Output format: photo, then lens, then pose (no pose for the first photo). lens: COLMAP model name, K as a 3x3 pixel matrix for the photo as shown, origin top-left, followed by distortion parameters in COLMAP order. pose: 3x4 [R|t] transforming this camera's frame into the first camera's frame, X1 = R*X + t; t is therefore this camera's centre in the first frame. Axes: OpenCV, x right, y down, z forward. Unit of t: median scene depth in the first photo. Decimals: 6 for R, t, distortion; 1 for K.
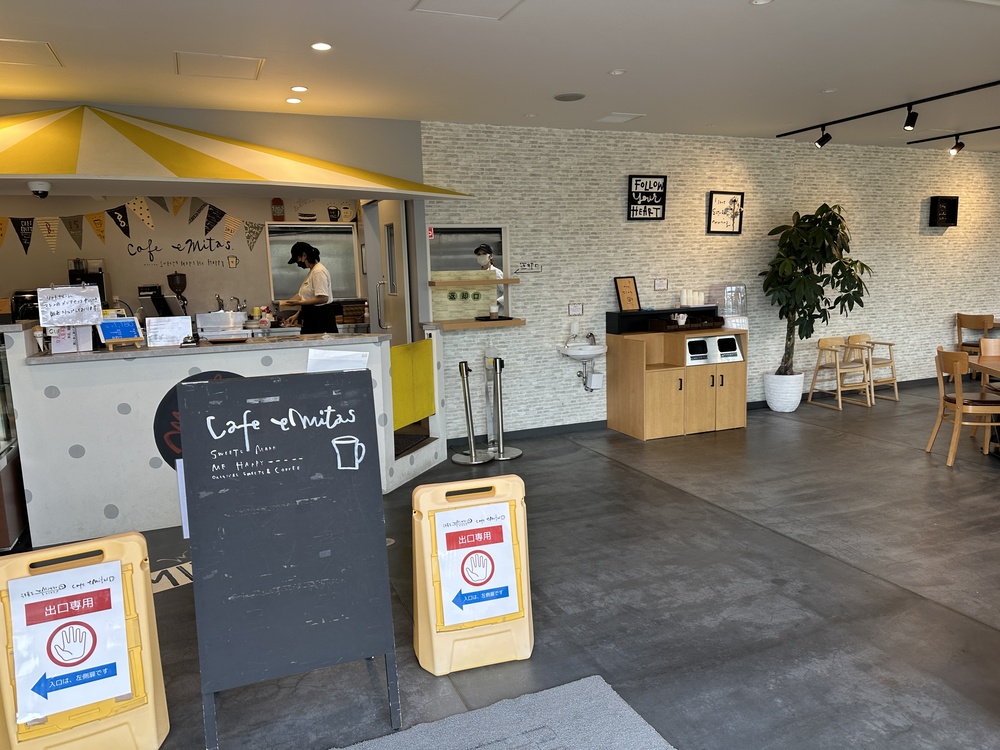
lens RADIAL K [[707.1, 0, 498.5], [0, 707.1, 371.2], [0, 0, 1]] dist [0.007637, -0.015947]
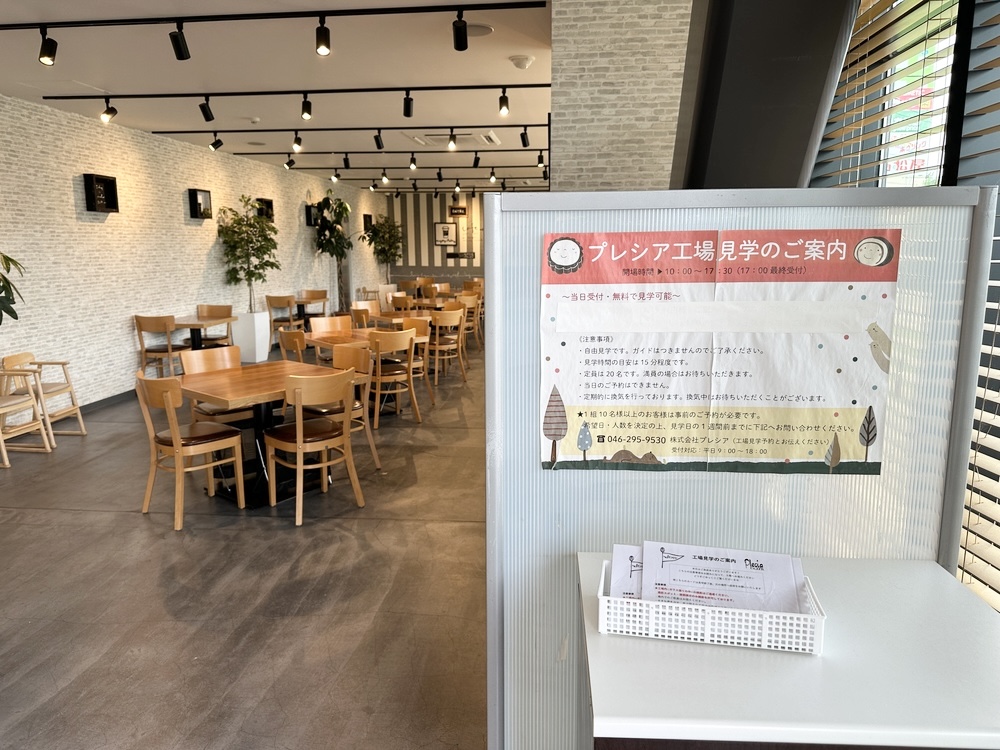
lens RADIAL K [[707.1, 0, 497.4], [0, 707.1, 369.6], [0, 0, 1]] dist [0.007637, -0.015947]
pose [[0.477034, -0.124945, 0.869958, 0.116331], [0.116130, 0.990125, 0.078525, -0.037133], [-0.871179, 0.063569, 0.486833, 0.228694]]
